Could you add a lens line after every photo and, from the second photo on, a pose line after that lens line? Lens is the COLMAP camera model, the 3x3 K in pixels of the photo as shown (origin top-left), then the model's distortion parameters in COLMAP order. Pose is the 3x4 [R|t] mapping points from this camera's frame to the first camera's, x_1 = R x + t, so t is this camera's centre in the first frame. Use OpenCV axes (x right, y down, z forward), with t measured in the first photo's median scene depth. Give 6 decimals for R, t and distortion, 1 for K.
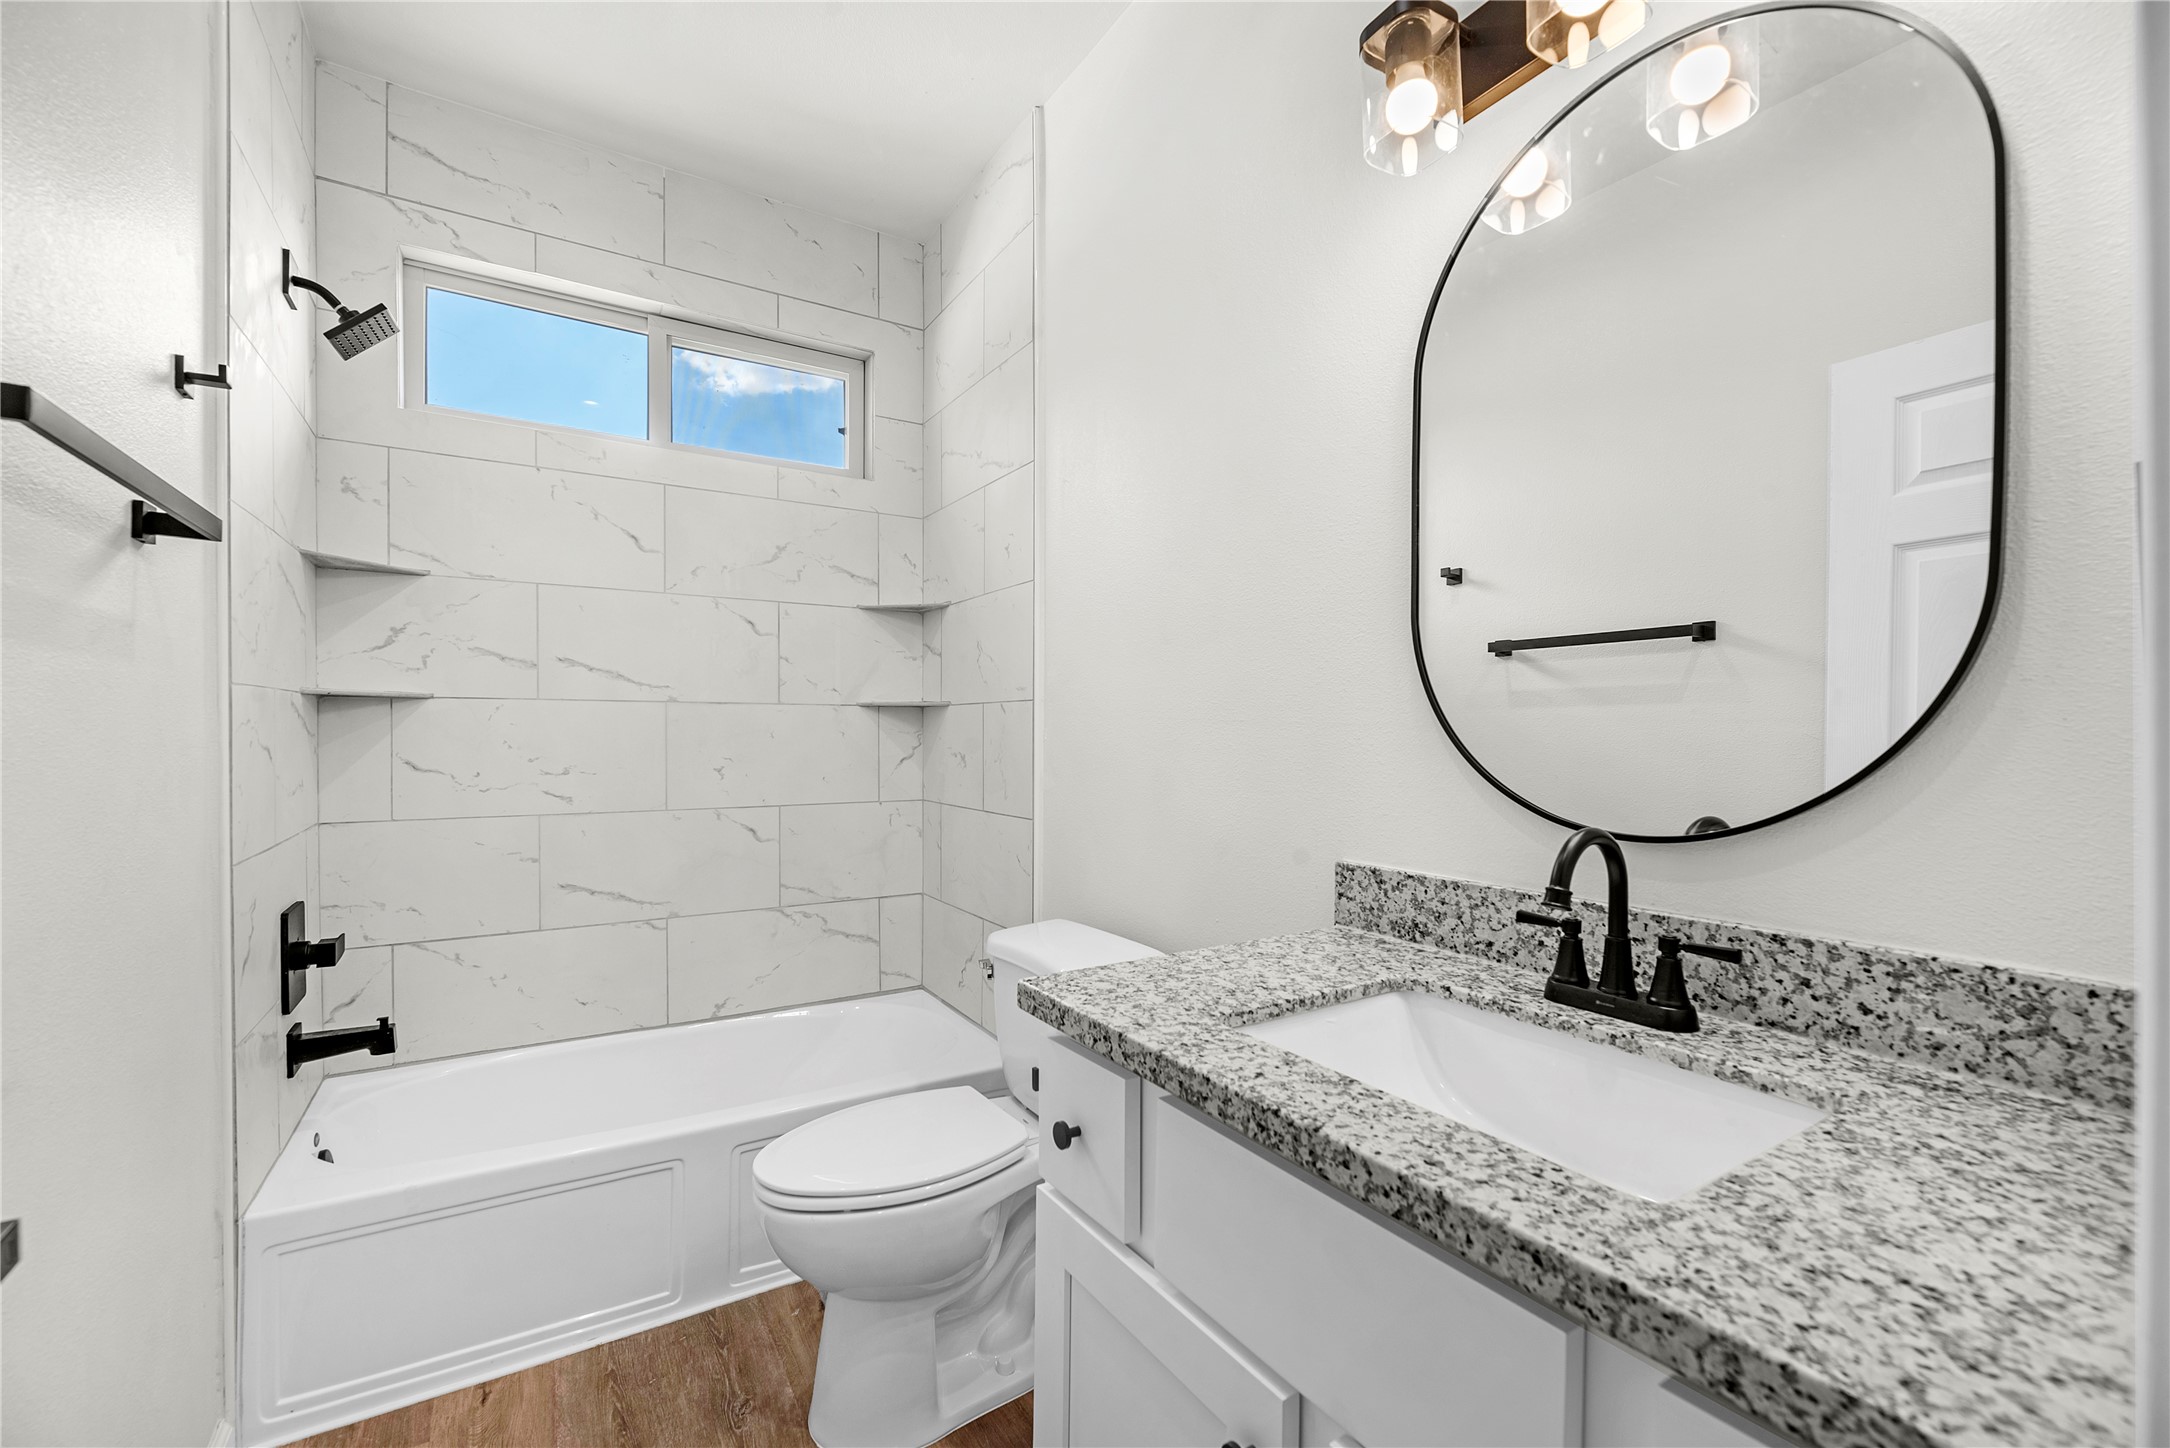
lens RADIAL K [[884.0, 0, 1077.1], [0, 884.0, 741.2], [0, 0, 1]] dist [-0.001231, -0.000689]
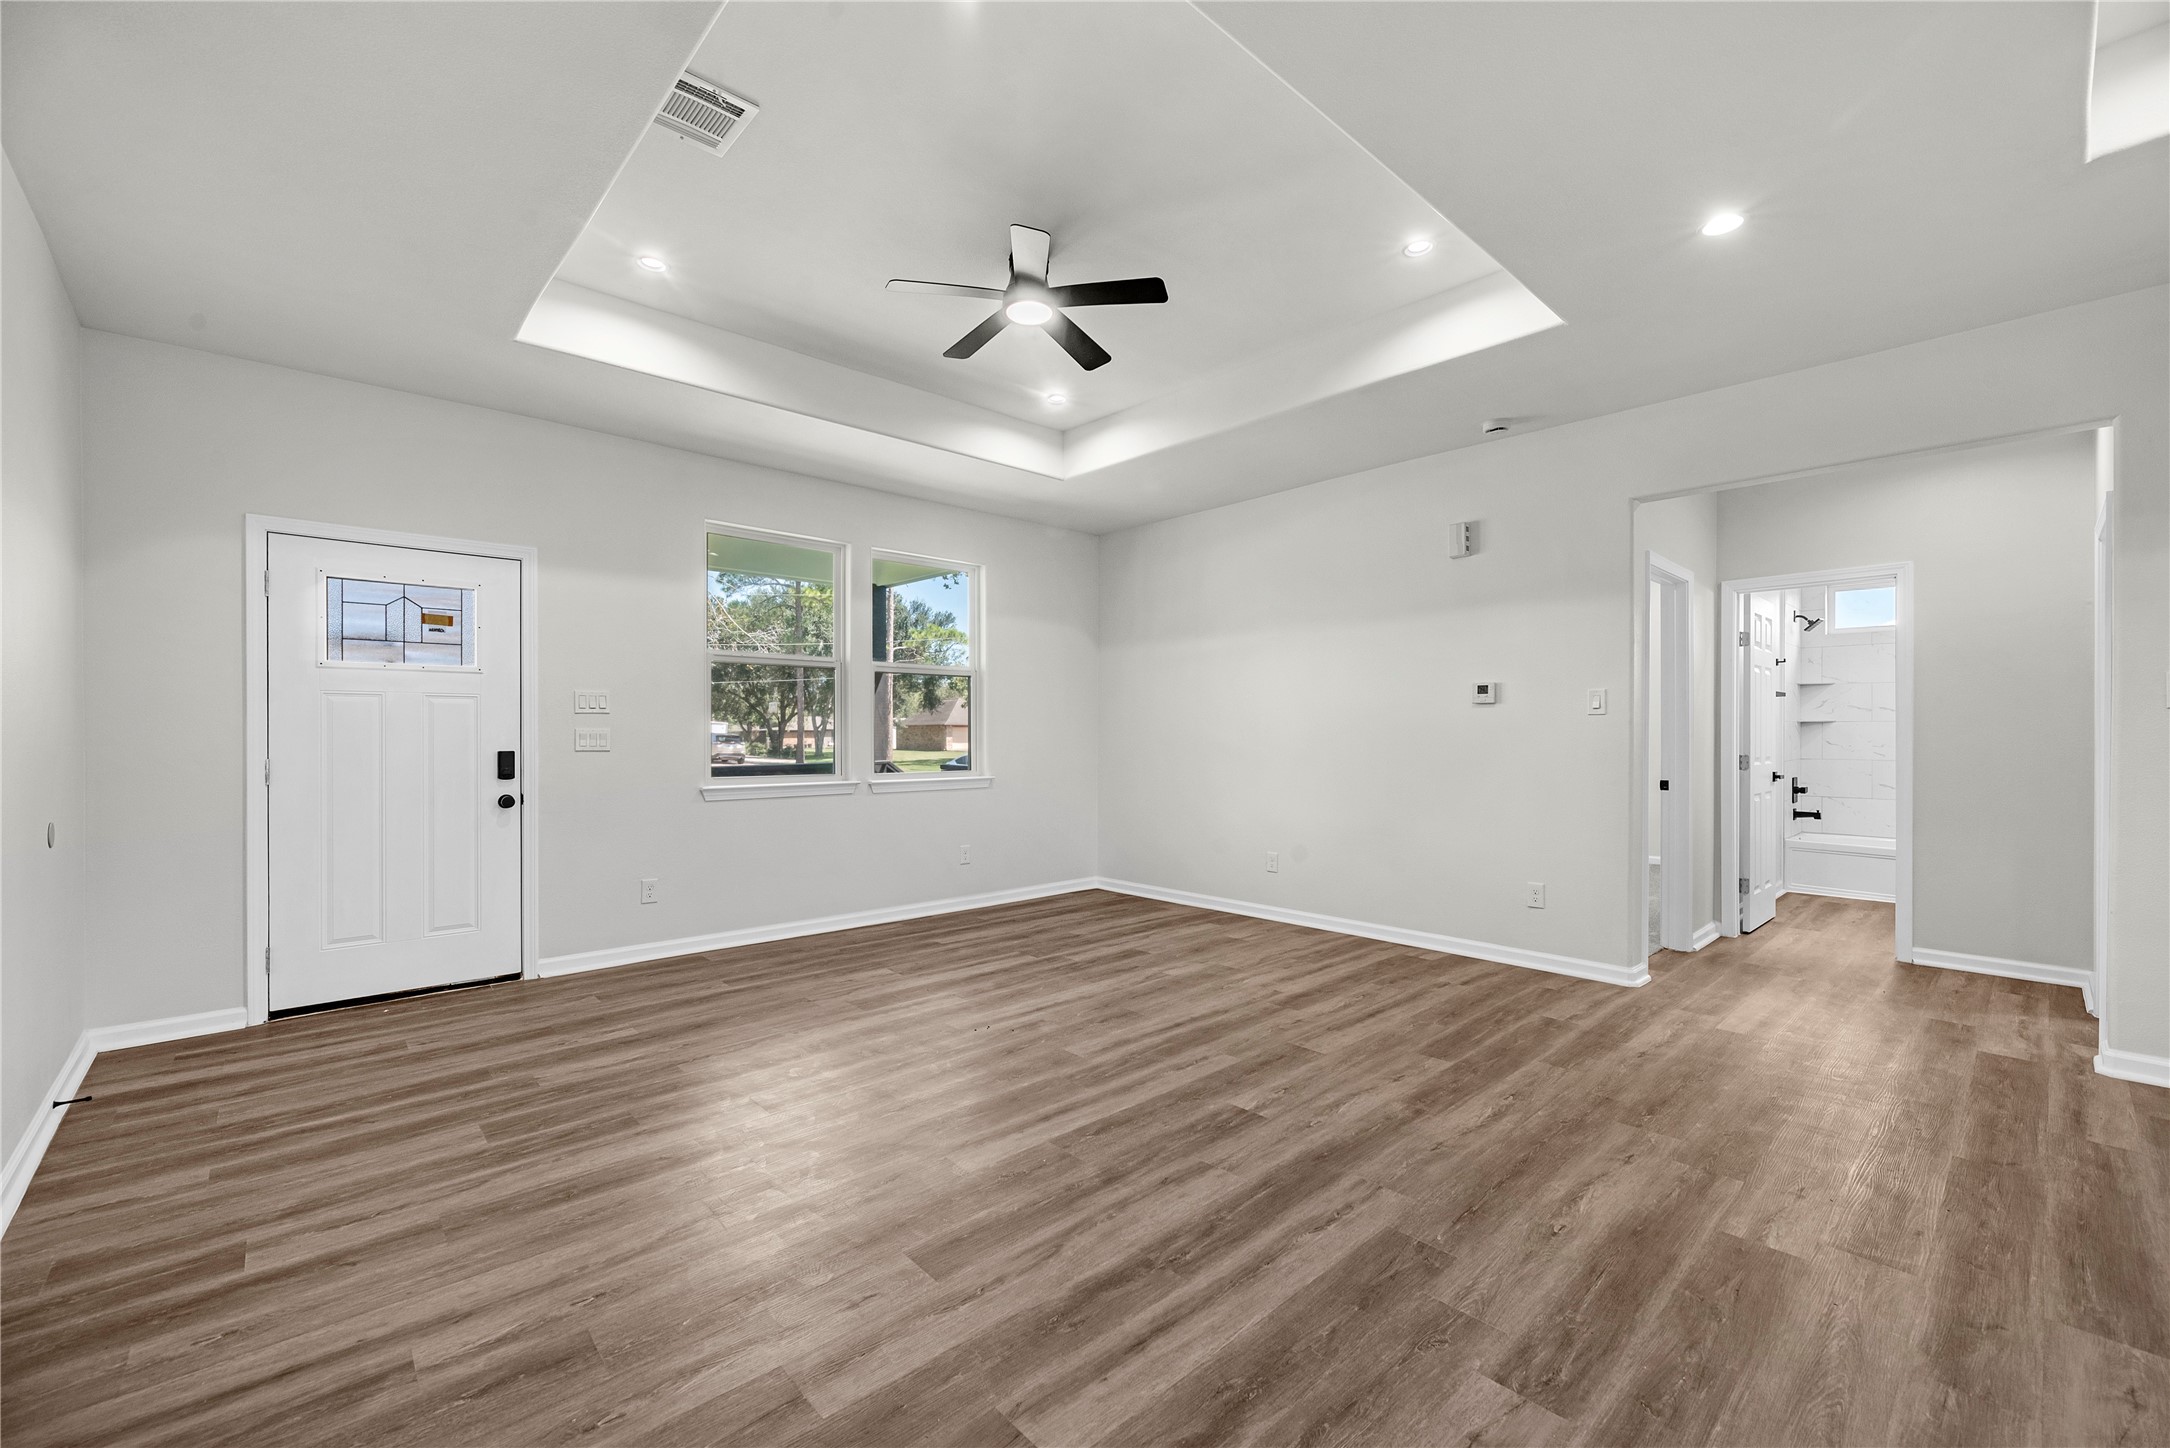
lens RADIAL K [[884.0, 0, 1075.2], [0, 884.0, 743.2], [0, 0, 1]] dist [-0.001231, -0.000689]
pose [[0.196274, 0.018850, -0.980368, 2.220855], [0.001393, 0.999809, 0.019502, -0.043546], [0.980548, -0.005193, 0.196211, -2.771289]]
